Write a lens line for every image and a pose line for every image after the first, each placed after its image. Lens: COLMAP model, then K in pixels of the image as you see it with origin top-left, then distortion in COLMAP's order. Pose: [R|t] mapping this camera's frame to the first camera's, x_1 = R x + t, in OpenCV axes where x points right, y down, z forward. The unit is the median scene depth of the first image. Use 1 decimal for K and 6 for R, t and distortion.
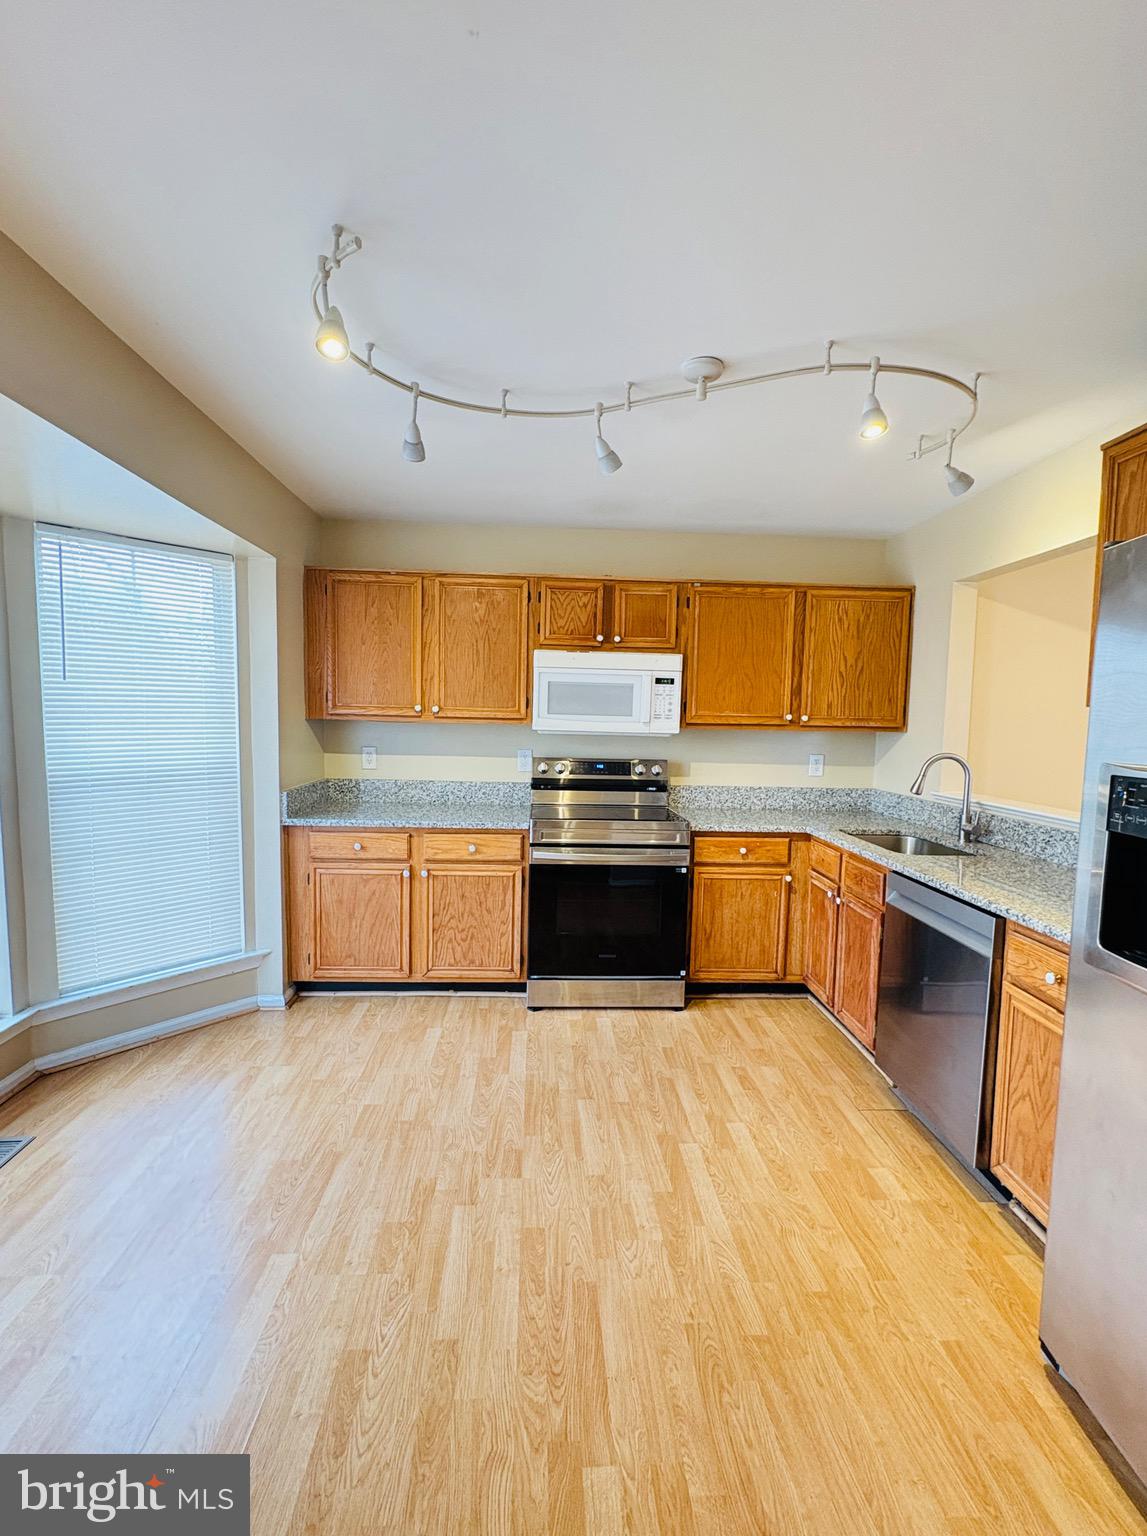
lens RADIAL K [[674.4, 0, 573.5], [0, 674.4, 768.0], [0, 0, 1]] dist [0.000792, 0.000005]
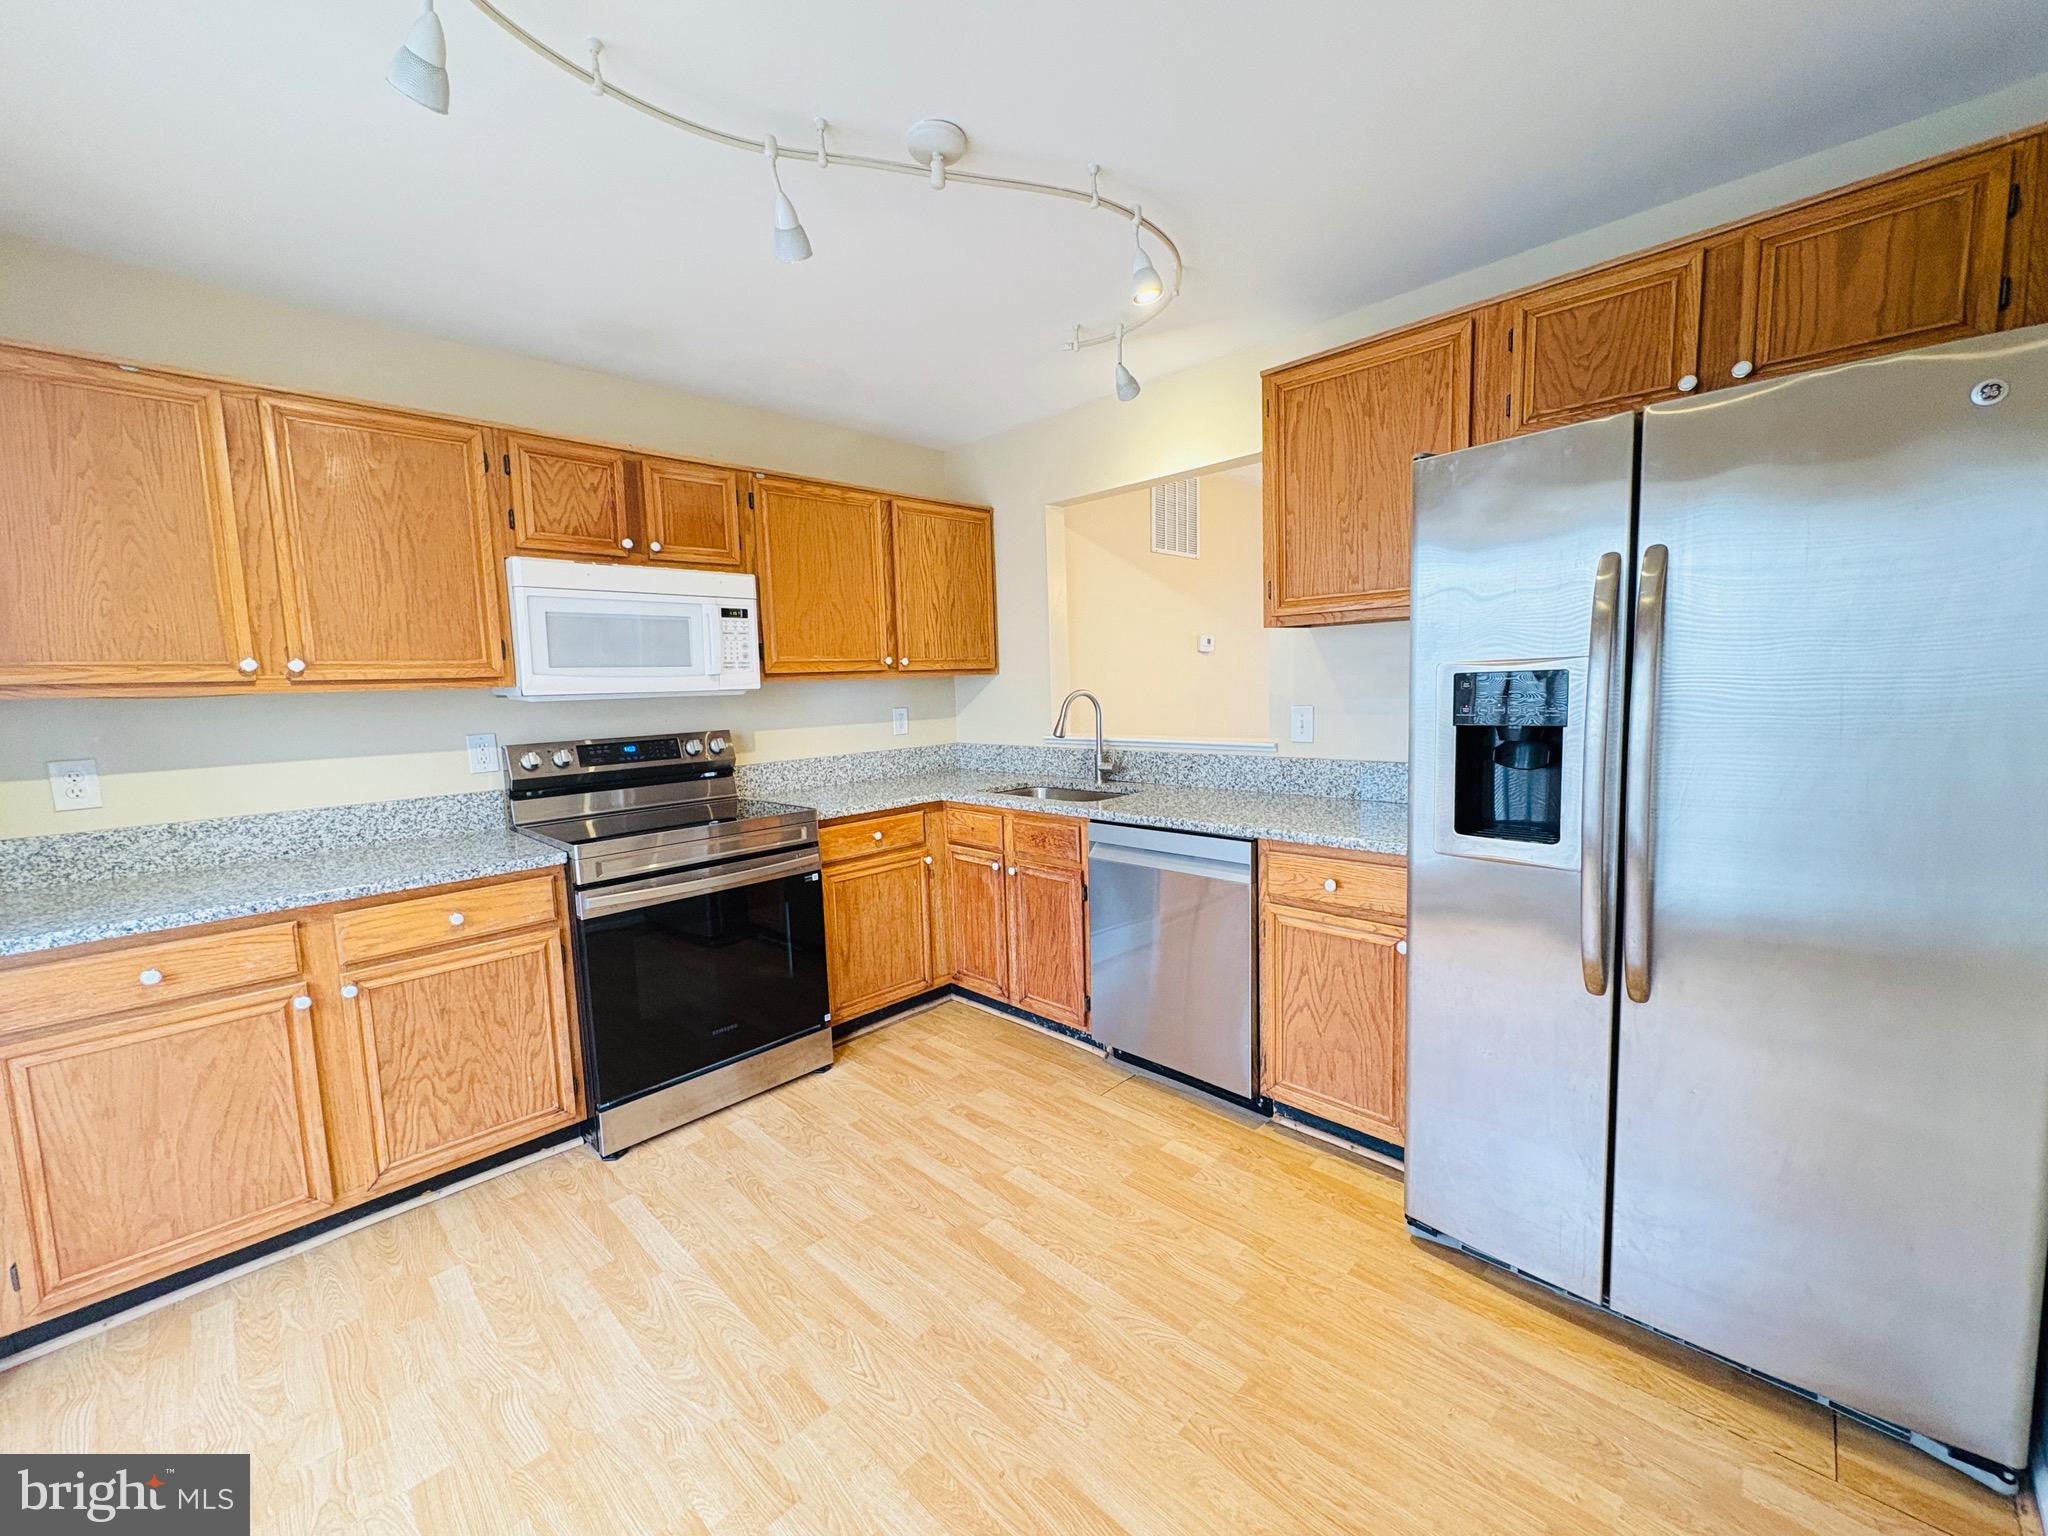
lens RADIAL K [[816.8, 0, 1024.1], [0, 816.8, 764.2], [0, 0, 1]] dist [-0.000276, 0.000175]
pose [[0.732063, -0.116627, 0.671180, -0.233887], [0.101106, 0.992926, 0.062257, 0.001571], [-0.673693, 0.022285, 0.738676, 0.201970]]
